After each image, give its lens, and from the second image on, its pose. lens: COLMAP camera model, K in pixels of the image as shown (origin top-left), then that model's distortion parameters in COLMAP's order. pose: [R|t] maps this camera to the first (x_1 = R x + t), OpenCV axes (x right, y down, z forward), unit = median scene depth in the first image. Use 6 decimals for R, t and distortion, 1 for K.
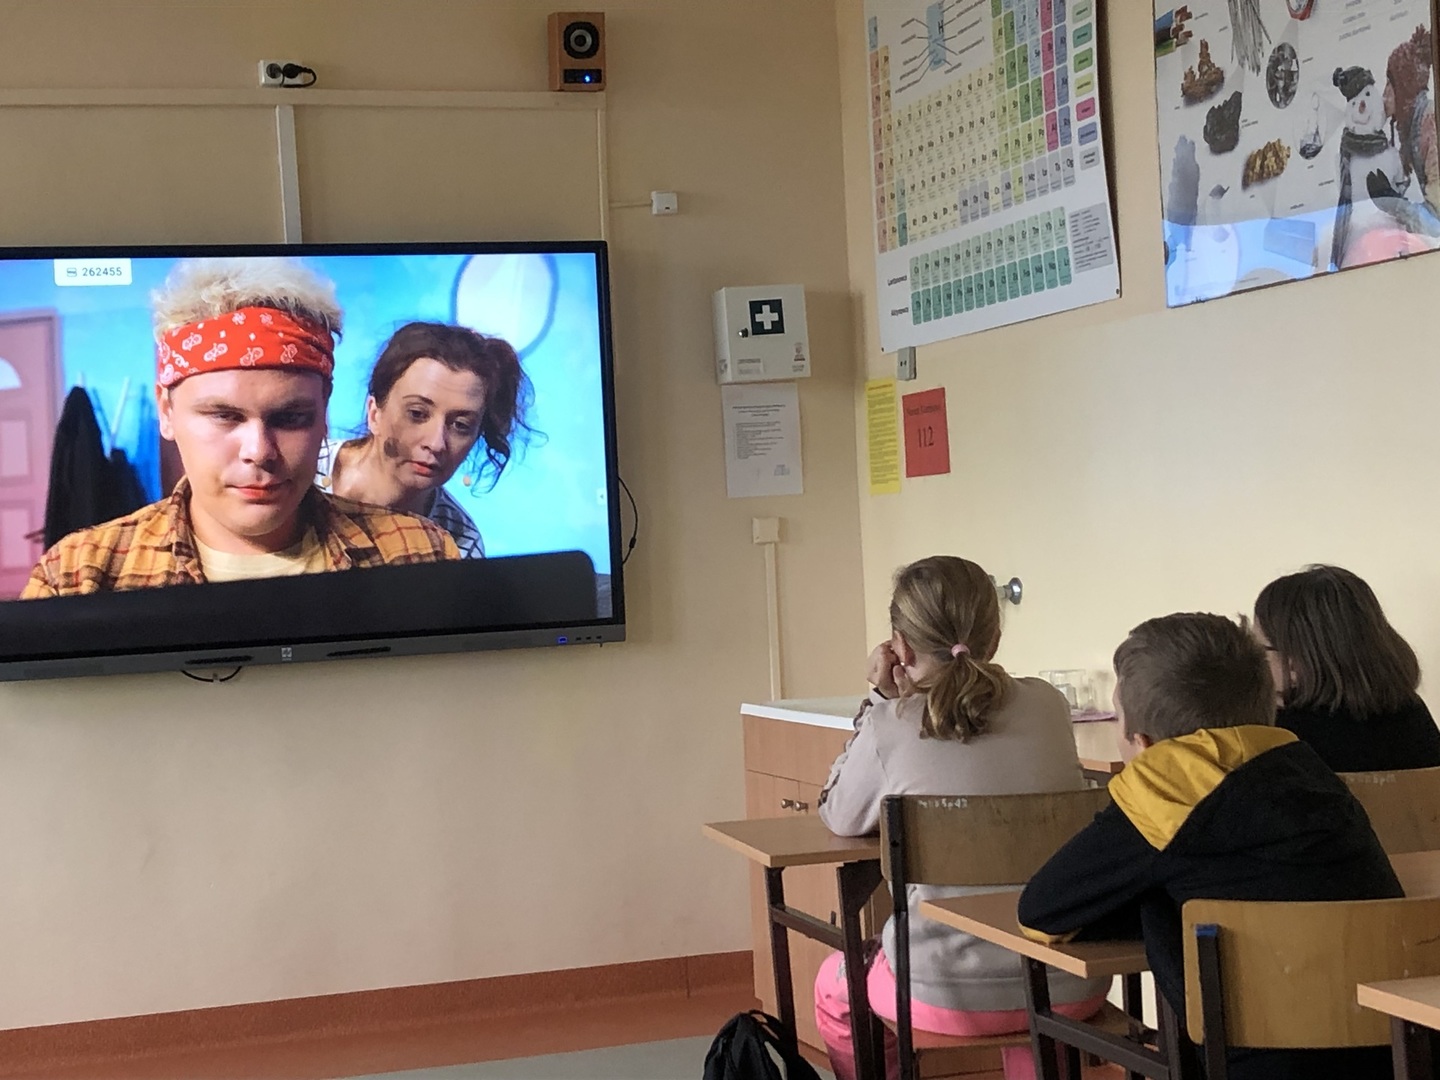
lens RADIAL K [[2667.5, 0, 718.9], [0, 2667.5, 531.1], [0, 0, 1]] dist [0.200287, 0.000000]
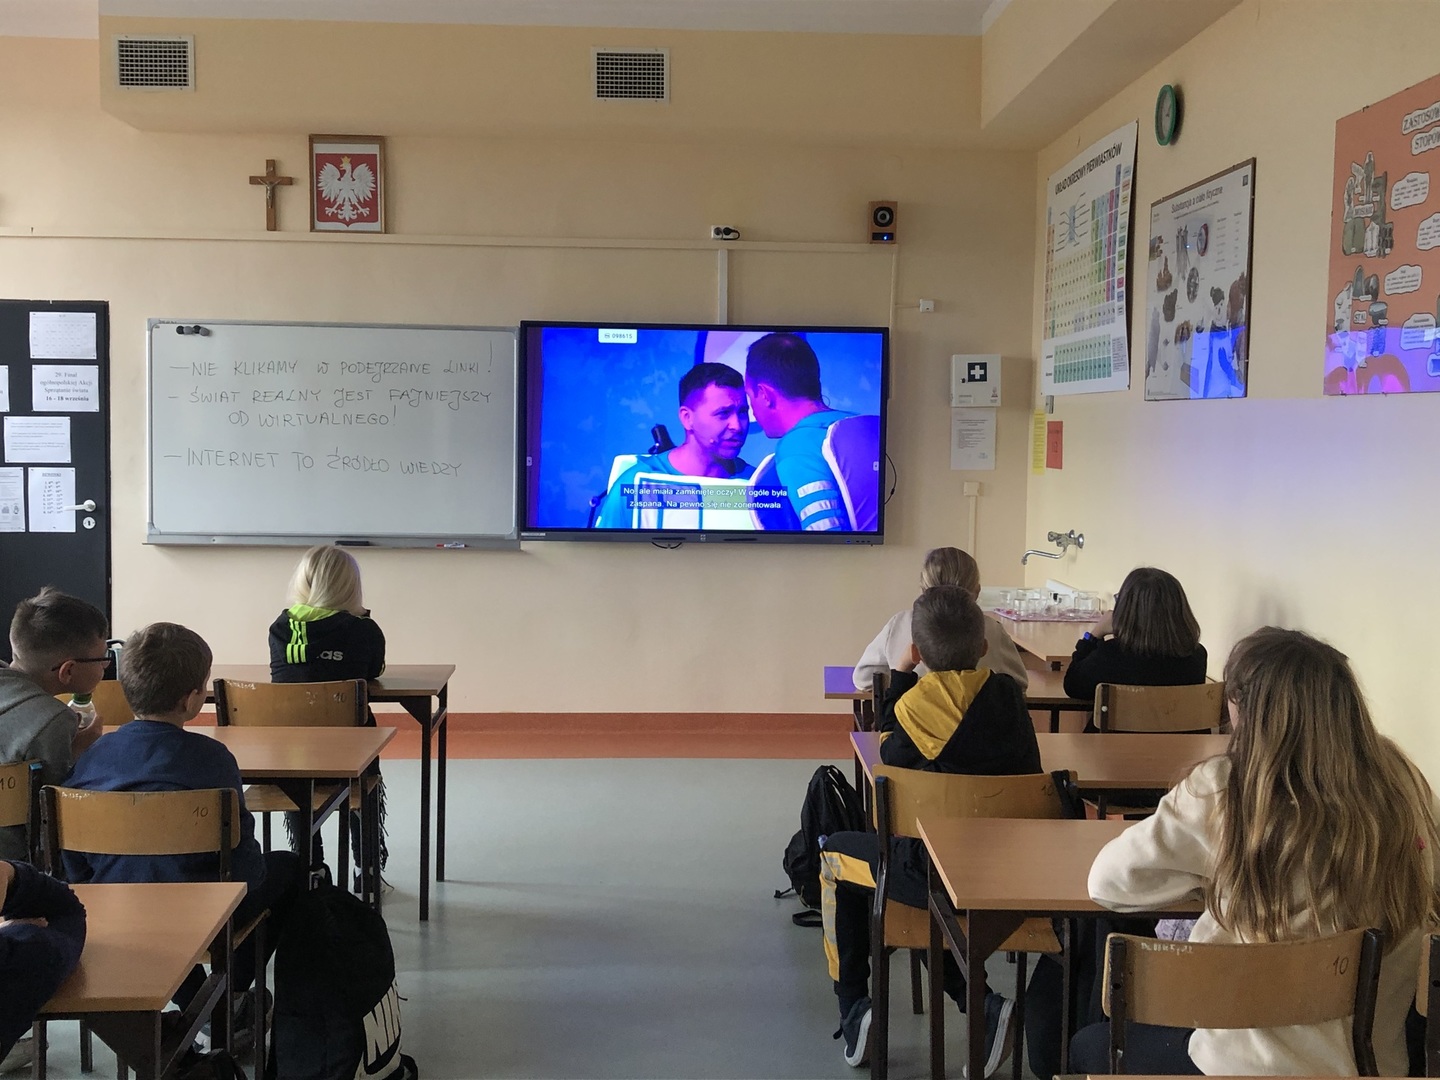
lens RADIAL K [[1562.5, 0, 731.1], [0, 1562.5, 524.6], [0, 0, 1]] dist [0.086859, 0.000000]
pose [[0.963075, 0.081768, -0.256516, 0.143316], [-0.062352, 0.994601, 0.082949, -0.057315], [0.261914, -0.063891, 0.962974, -0.072341]]
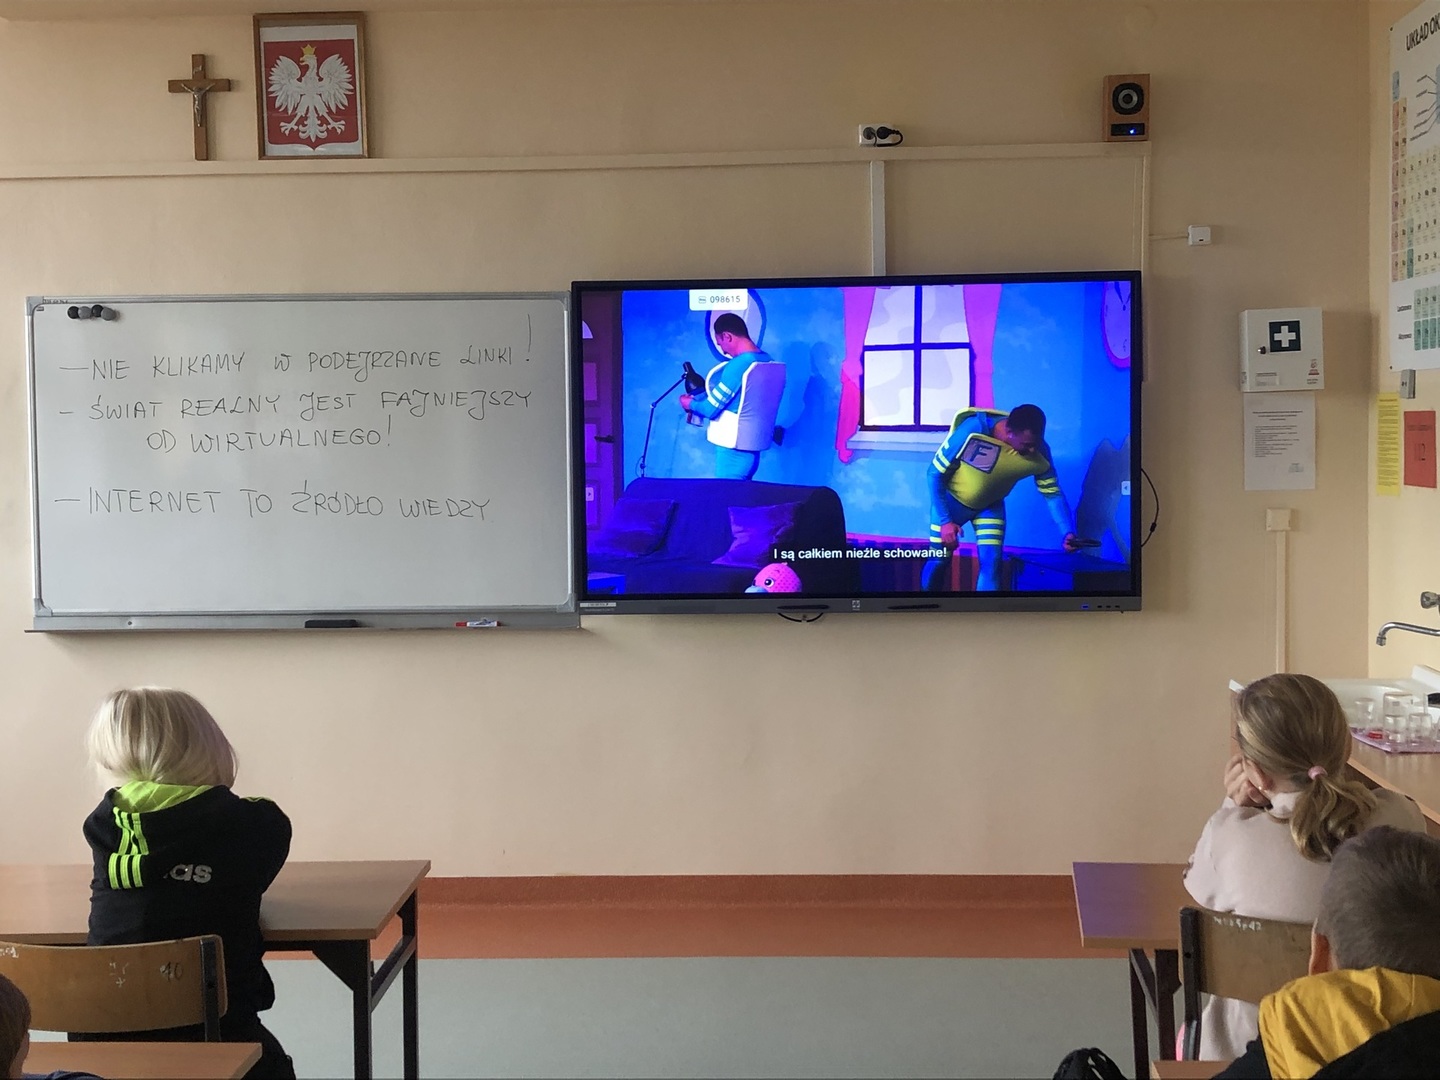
lens RADIAL K [[1911.7, 0, 730.9], [0, 1911.7, 510.2], [0, 0, 1]] dist [0.083365, 0.000000]
pose [[0.938462, 0.054965, -0.340980, 0.083914], [-0.033067, 0.997019, 0.069709, -0.057846], [0.343795, -0.054144, 0.937482, 0.146731]]
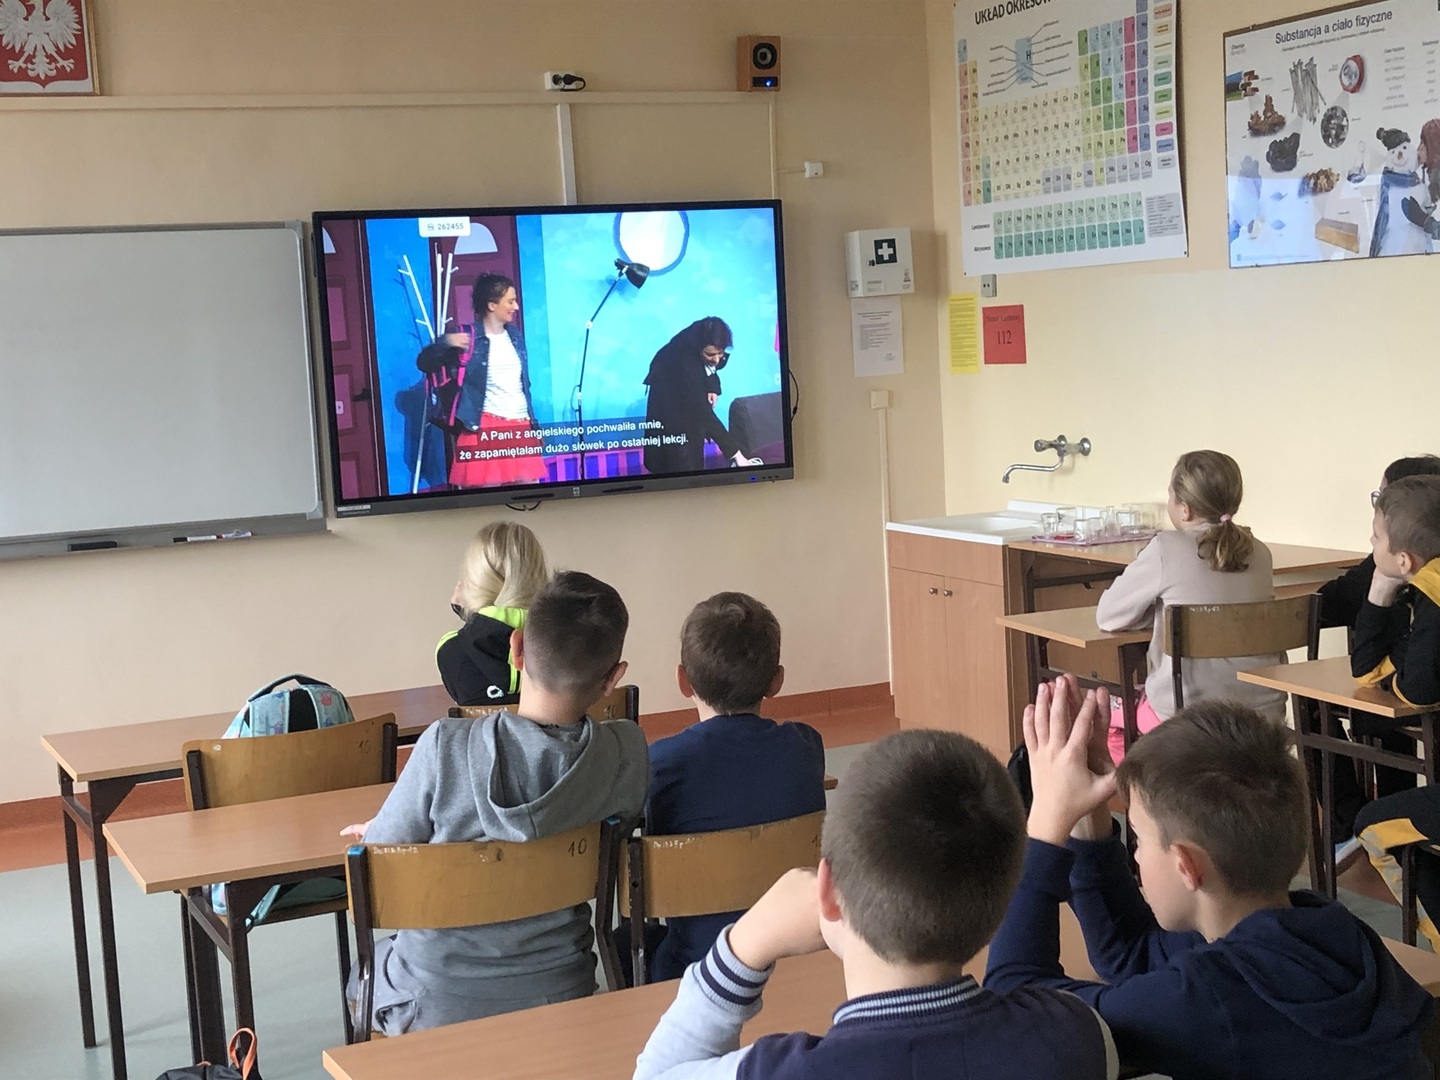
lens RADIAL K [[2142.8, 0, 716.8], [0, 2142.8, 601.6], [0, 0, 1]] dist [0.023191, 0.000000]
pose [[0.994363, -0.016261, 0.104778, -0.203953], [0.002985, 0.992071, 0.125641, -0.039981], [-0.105990, -0.124620, 0.986527, -0.155334]]
